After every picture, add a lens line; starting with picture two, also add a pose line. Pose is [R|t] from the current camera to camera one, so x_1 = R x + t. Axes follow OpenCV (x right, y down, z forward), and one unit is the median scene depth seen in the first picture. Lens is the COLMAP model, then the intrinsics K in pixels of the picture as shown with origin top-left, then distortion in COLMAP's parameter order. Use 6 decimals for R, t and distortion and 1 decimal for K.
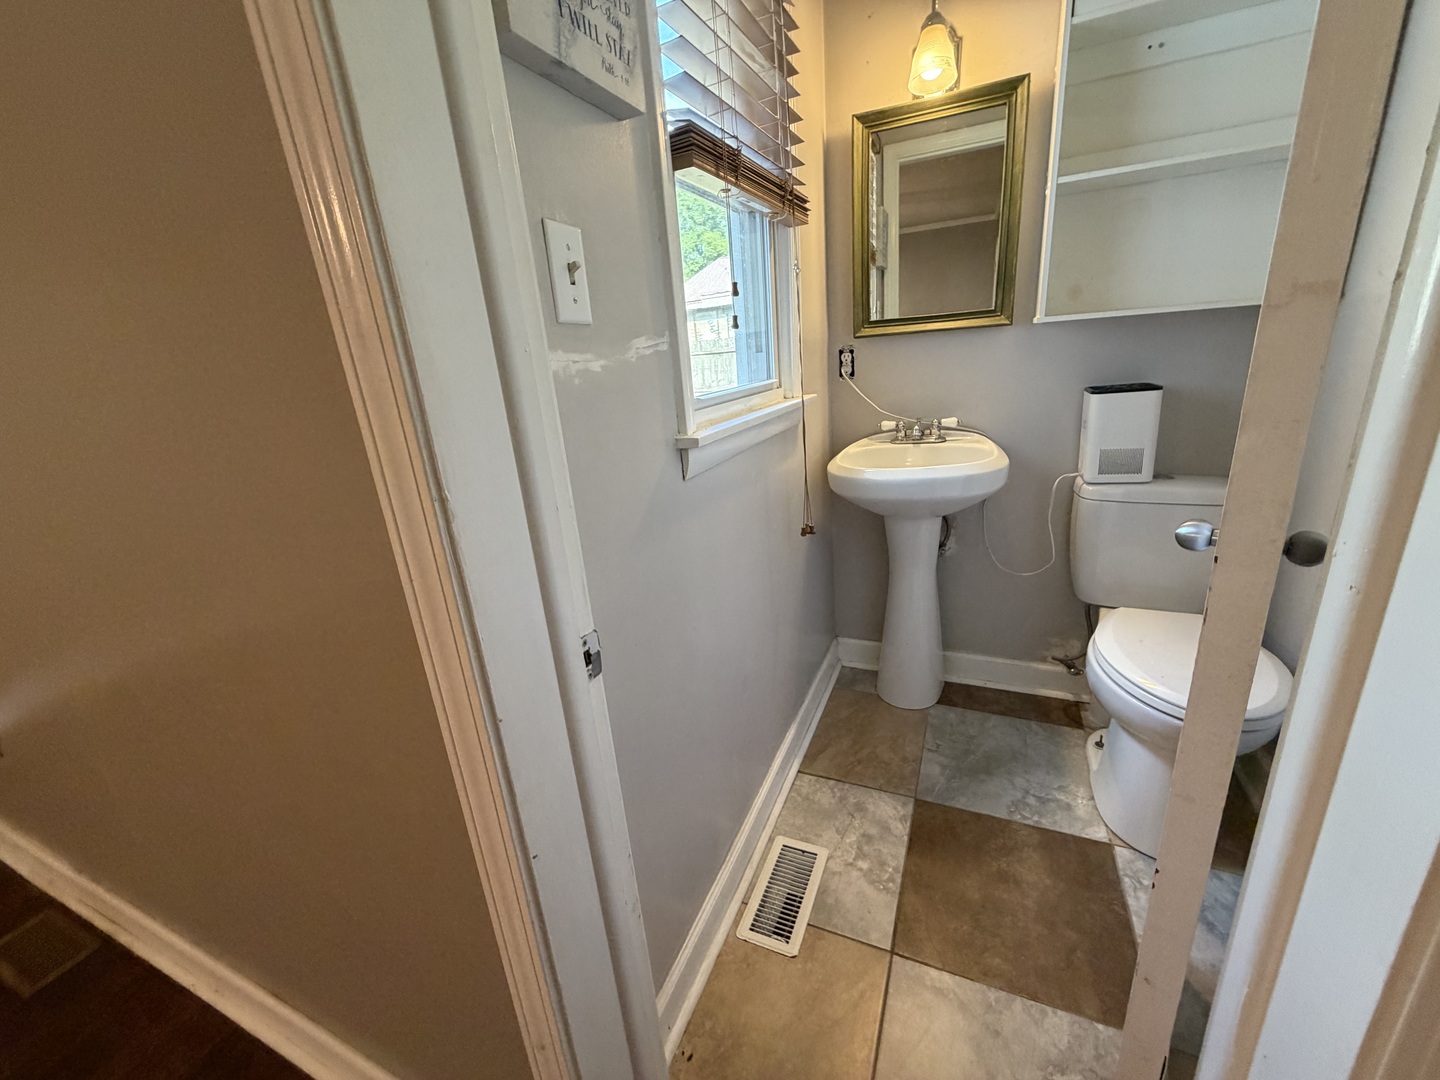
lens RADIAL K [[571.3, 0, 714.7], [0, 571.3, 537.5], [0, 0, 1]] dist [-0.002180, -0.000261]
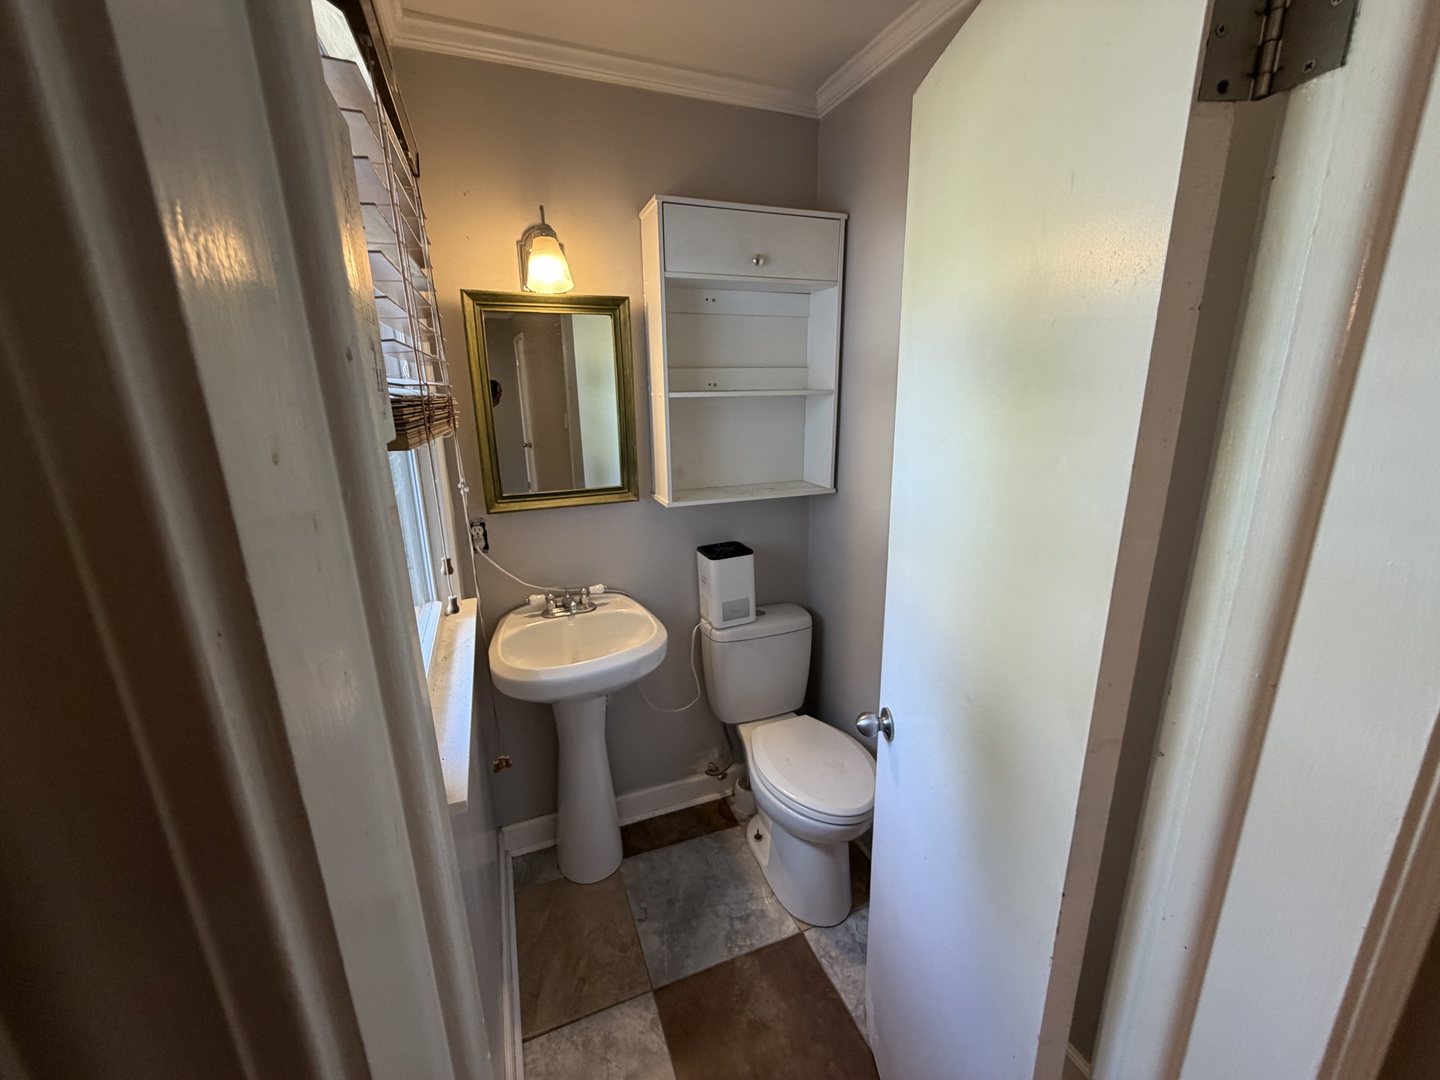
lens RADIAL K [[571.3, 0, 714.7], [0, 571.3, 537.5], [0, 0, 1]] dist [-0.002180, -0.000261]
pose [[0.701015, -0.115962, 0.703655, -0.163457], [0.182859, 0.982932, -0.020186, -0.253866], [-0.689305, 0.142821, 0.710255, 0.123387]]
